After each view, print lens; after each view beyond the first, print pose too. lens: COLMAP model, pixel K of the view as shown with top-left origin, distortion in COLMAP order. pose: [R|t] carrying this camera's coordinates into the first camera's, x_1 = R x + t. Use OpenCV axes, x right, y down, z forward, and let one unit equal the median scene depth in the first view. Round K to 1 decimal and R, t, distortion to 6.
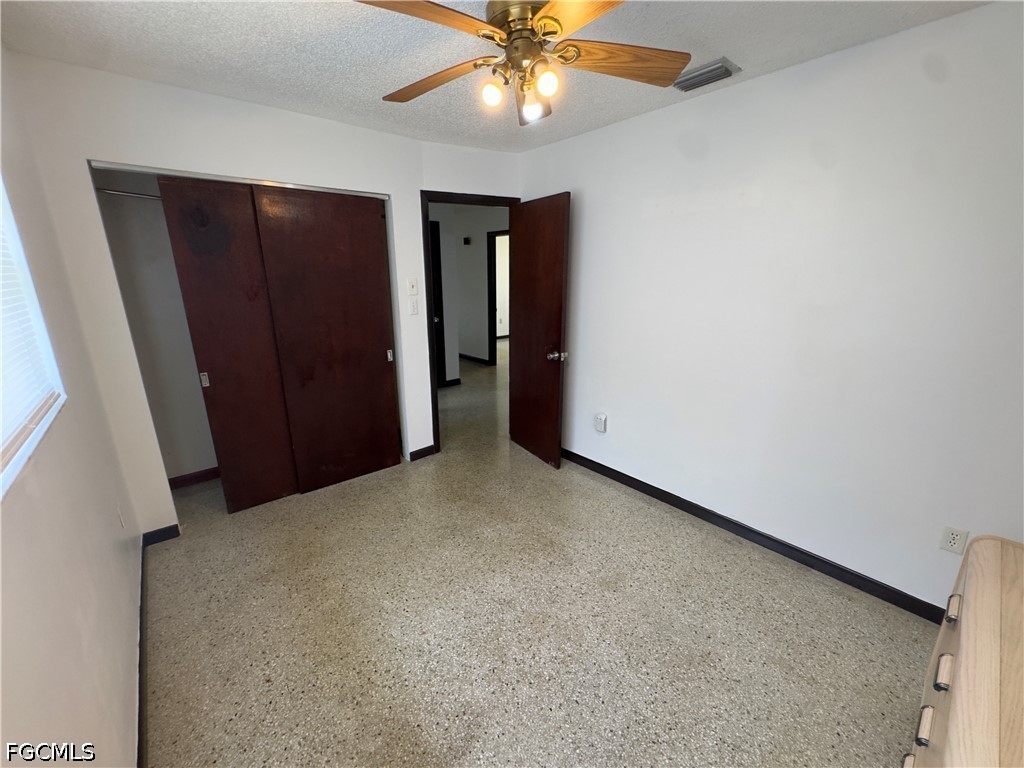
lens RADIAL K [[409.0, 0, 512.2], [0, 409.0, 383.1], [0, 0, 1]] dist [-0.002959, -0.000738]
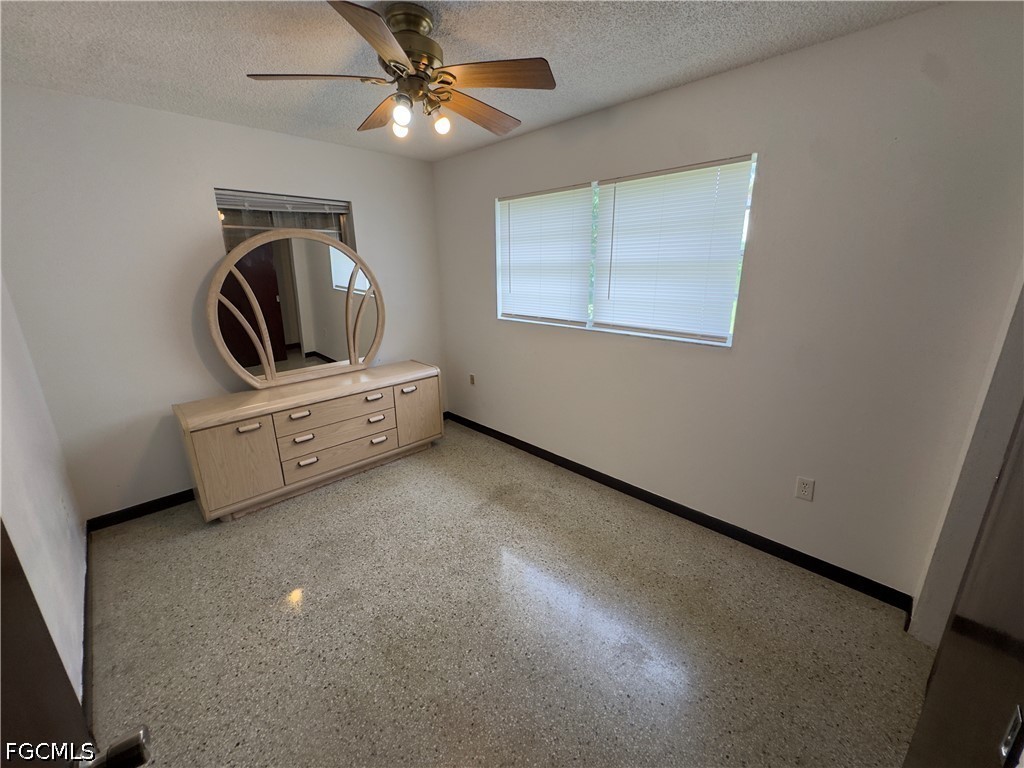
lens RADIAL K [[409.0, 0, 511.8], [0, 409.0, 382.2], [0, 0, 1]] dist [-0.002959, -0.000738]
pose [[-0.997651, 0.030545, -0.061313, -0.114107], [-0.005706, 0.854910, 0.518745, -0.488674], [0.068262, 0.517877, -0.852727, 1.741408]]
